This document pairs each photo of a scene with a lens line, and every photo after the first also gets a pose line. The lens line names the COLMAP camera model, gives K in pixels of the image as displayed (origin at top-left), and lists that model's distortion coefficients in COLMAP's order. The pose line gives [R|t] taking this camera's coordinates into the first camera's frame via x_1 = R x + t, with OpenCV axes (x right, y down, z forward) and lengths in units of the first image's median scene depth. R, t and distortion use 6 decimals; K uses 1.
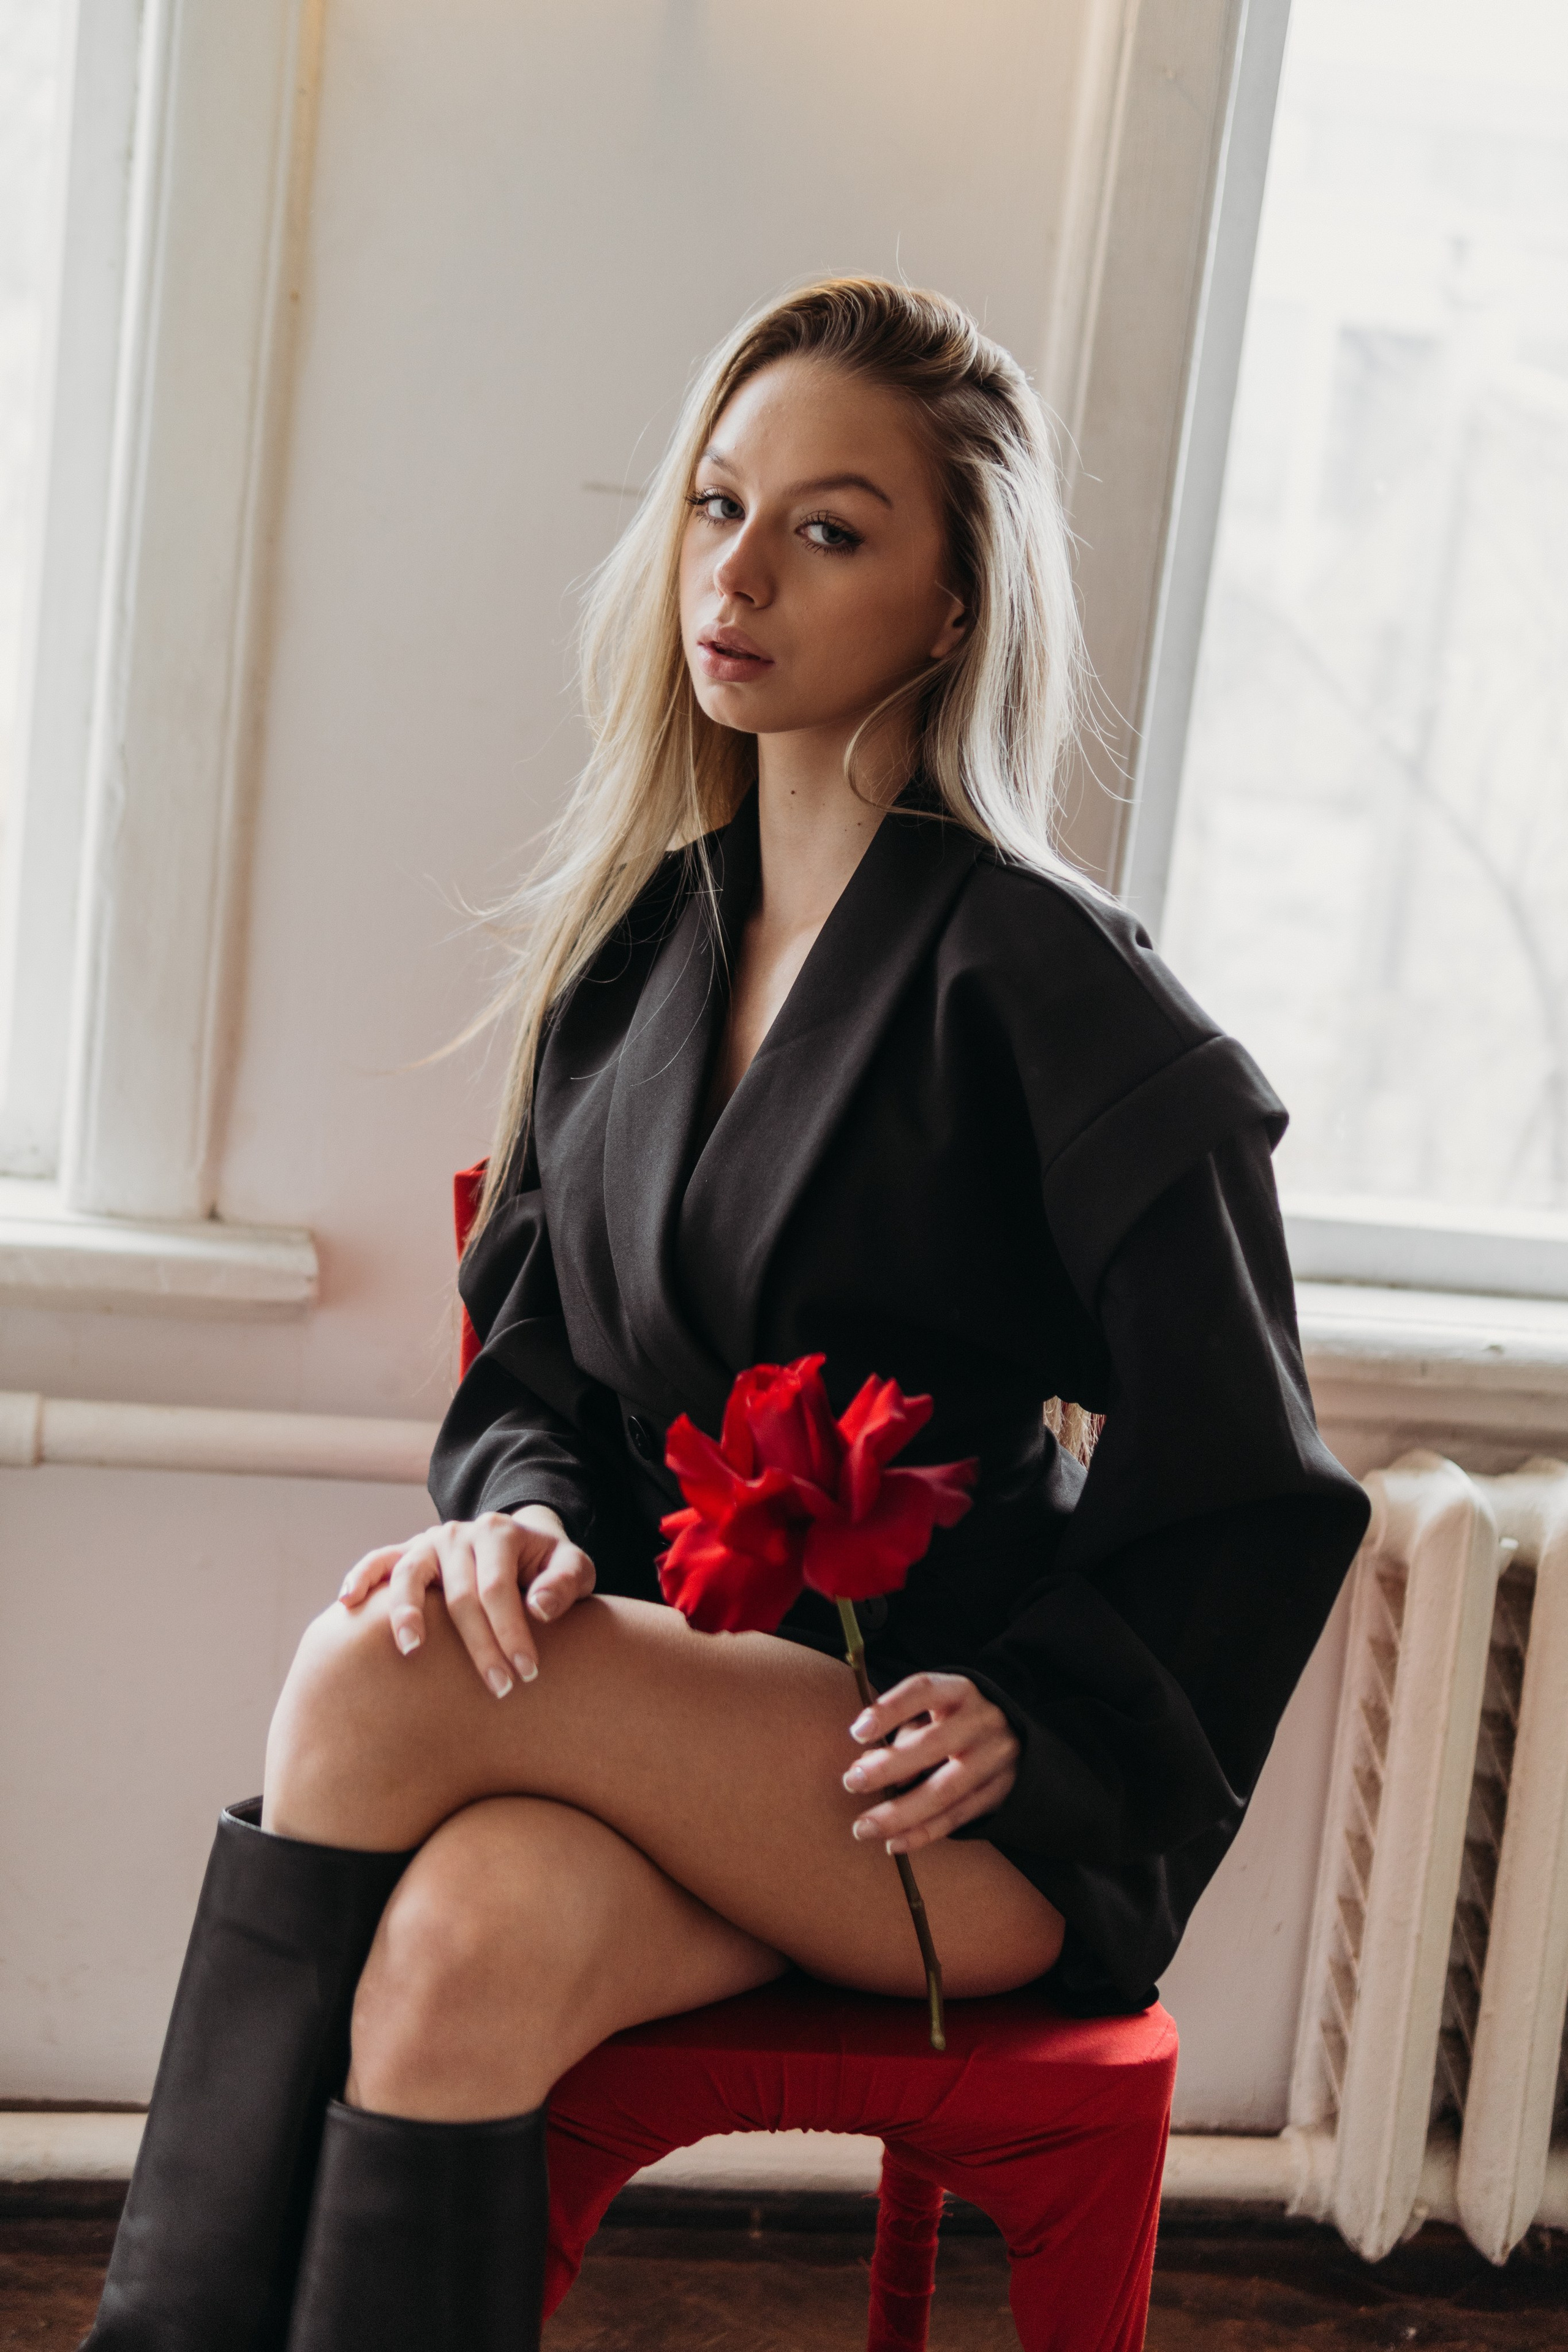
lens RADIAL K [[3031.3, 0, 772.2], [0, 3031.3, 1174.1], [0, 0, 1]] dist [0.083336, 0.000000]
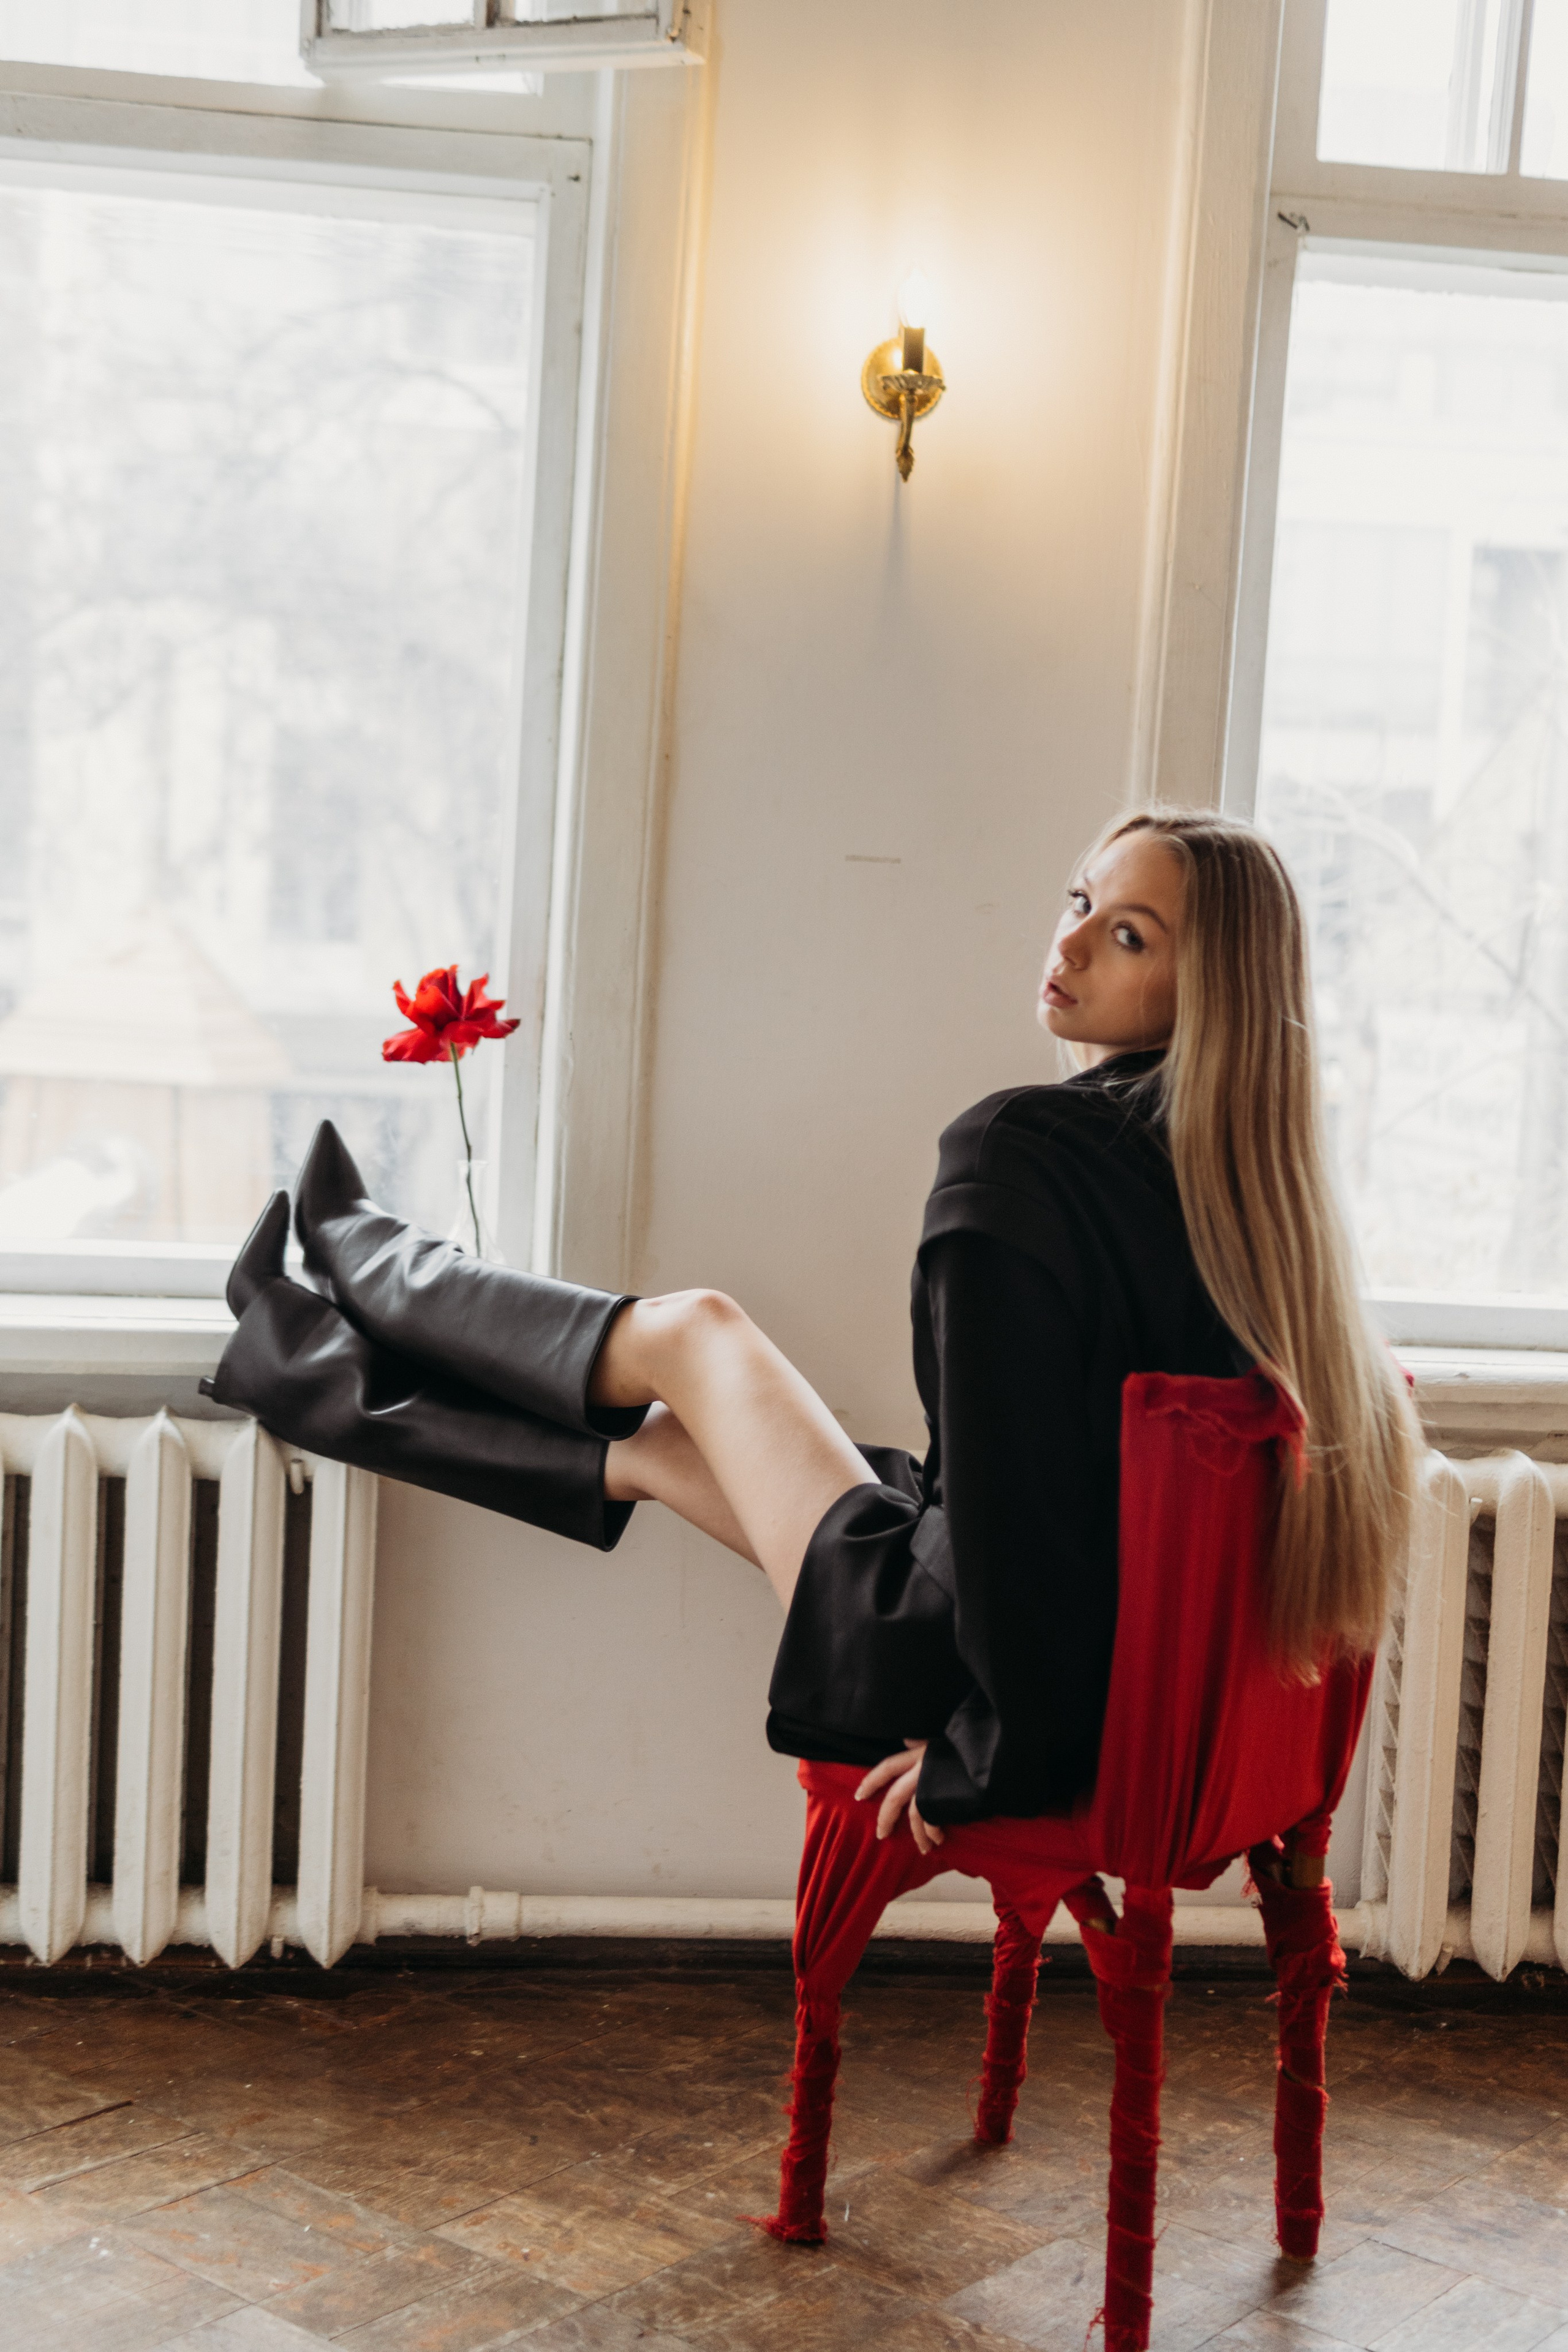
lens RADIAL K [[3031.3, 0, 796.7], [0, 3031.3, 1179.8], [0, 0, 1]] dist [0.083336, 0.000000]
pose [[0.997253, -0.048753, -0.055763, -0.006293], [0.044773, 0.996504, -0.070537, 0.053601], [0.059007, 0.067847, 0.995949, -0.561576]]
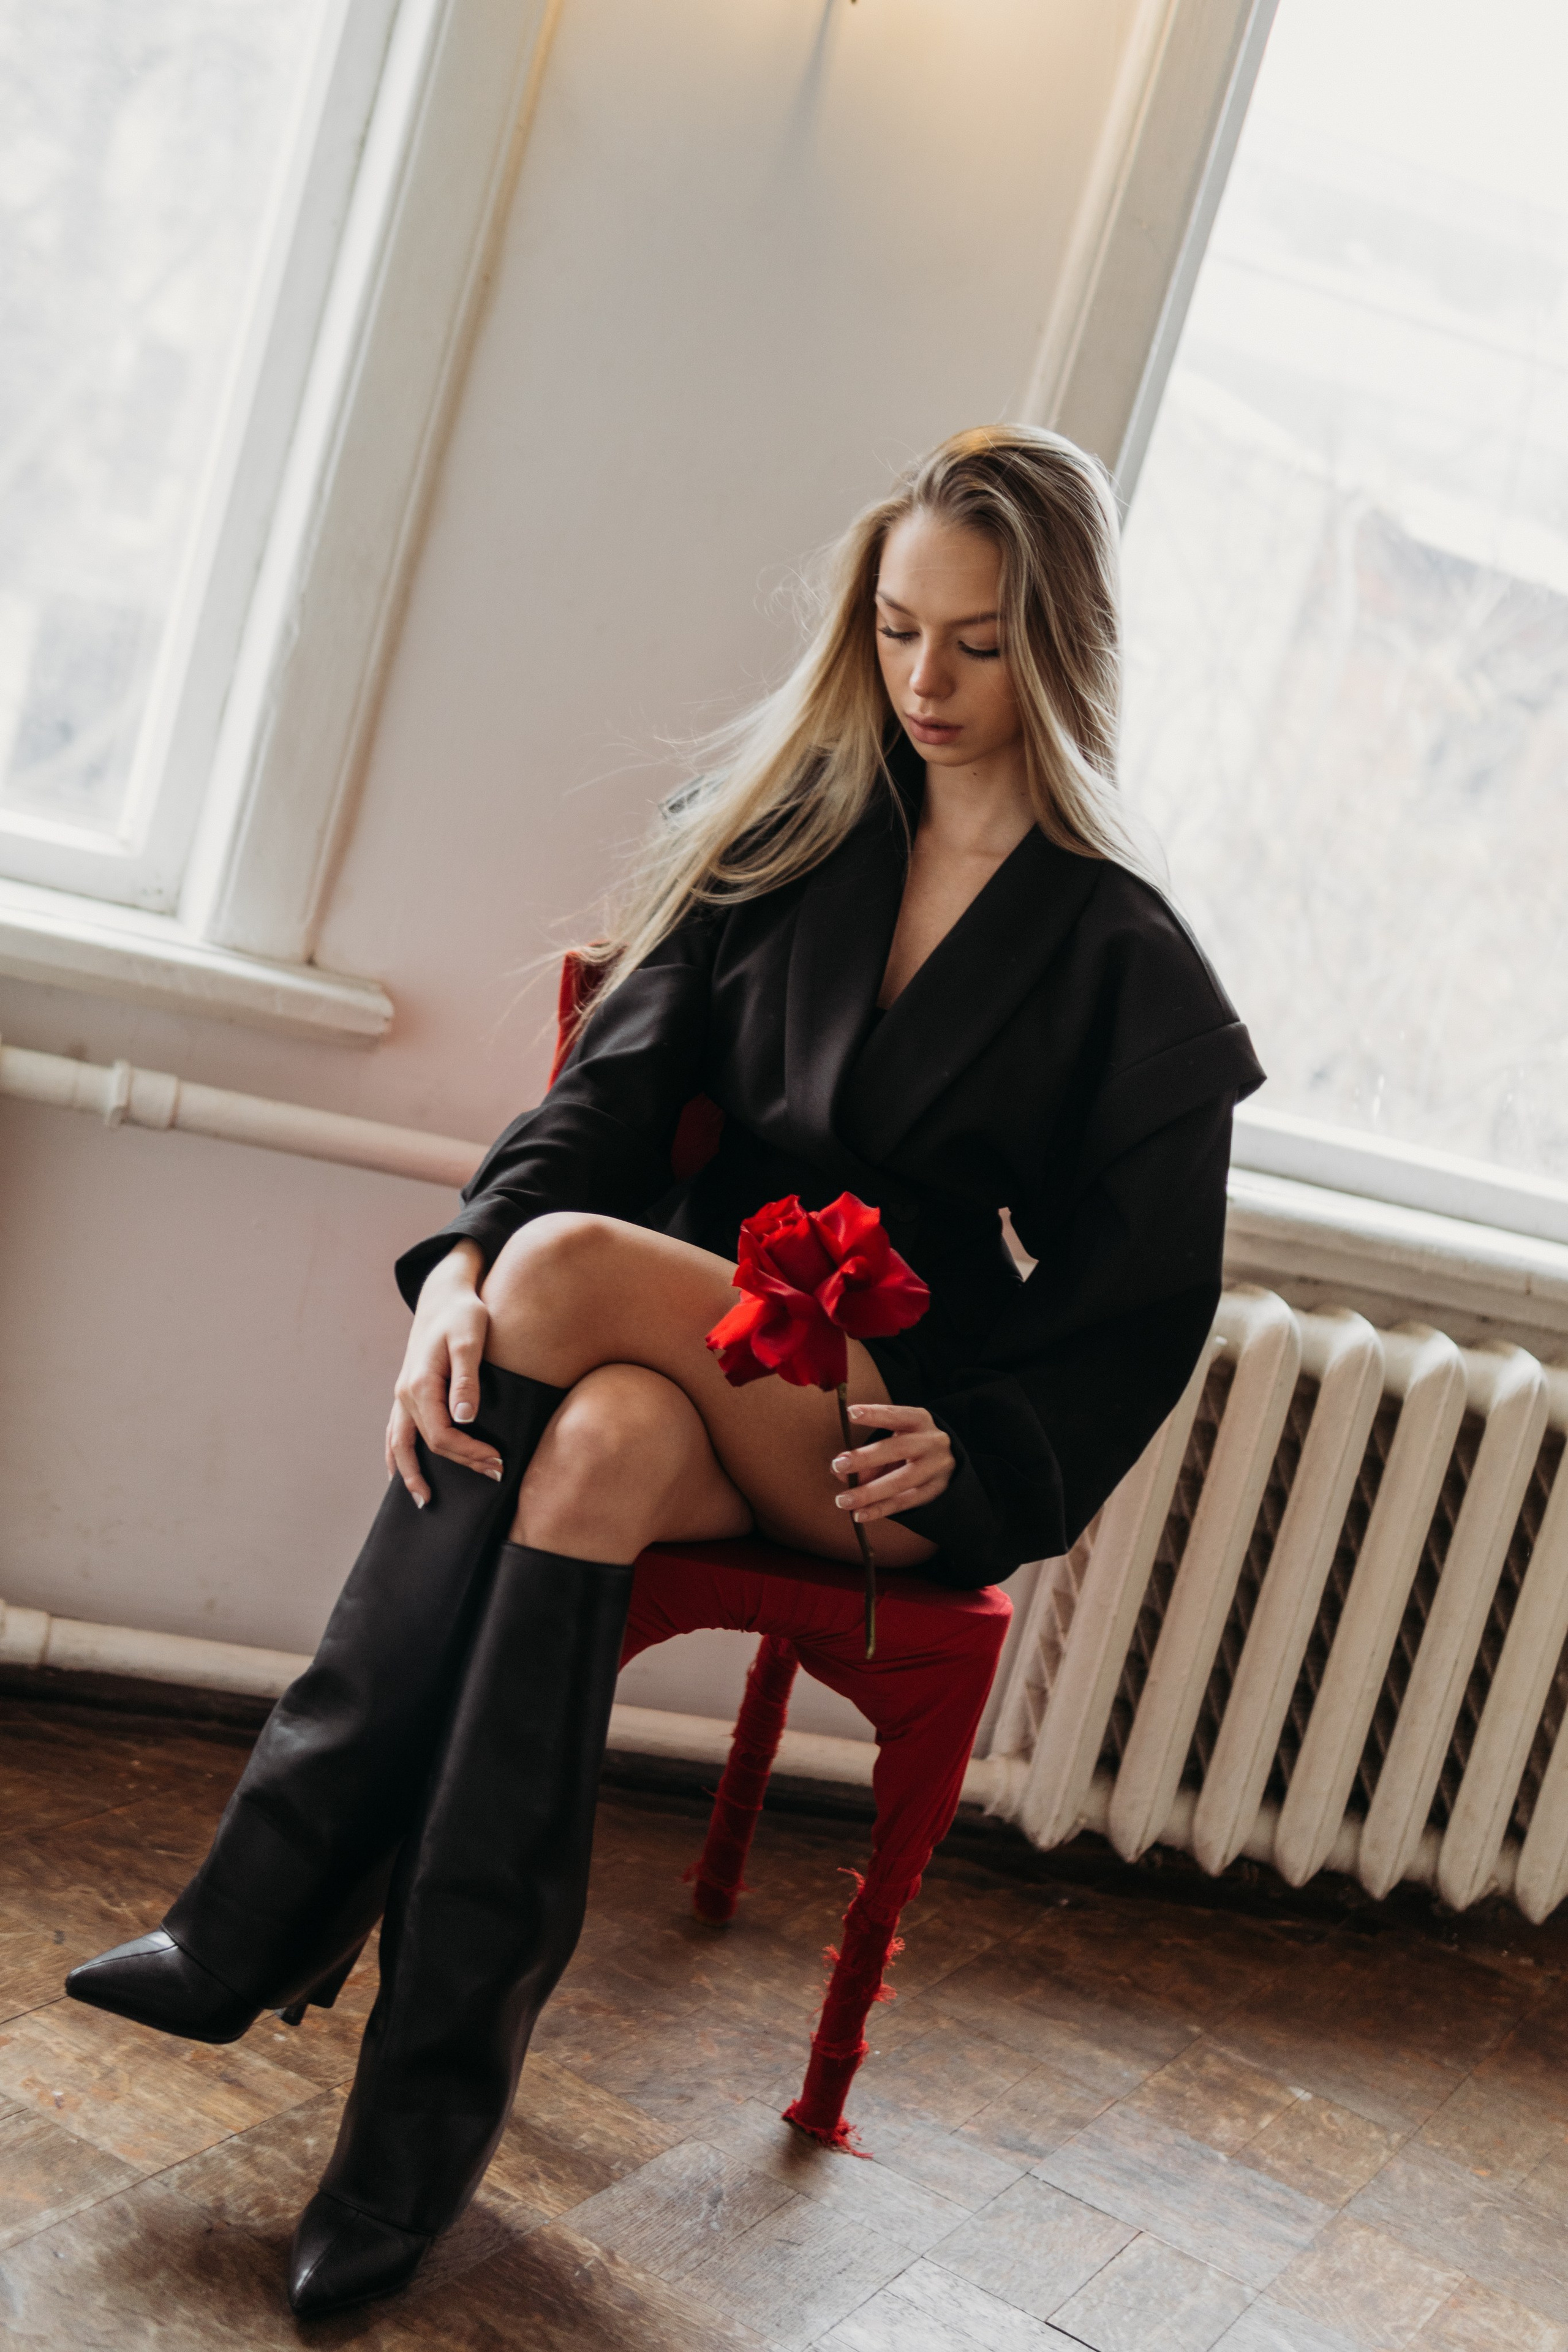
lens RADIAL K [[3031.3, 0, 778.2], [0, 3031.3, 1157.1], [0, 0, 1]] dist [0.083336, 0.000000]
pose [[0.980299, 0.136233, 0.143018, -0.157308], [-0.140230, 0.989952, 0.018204, 0.043374], [-0.139101, -0.037901, 0.989553, -0.310751]]
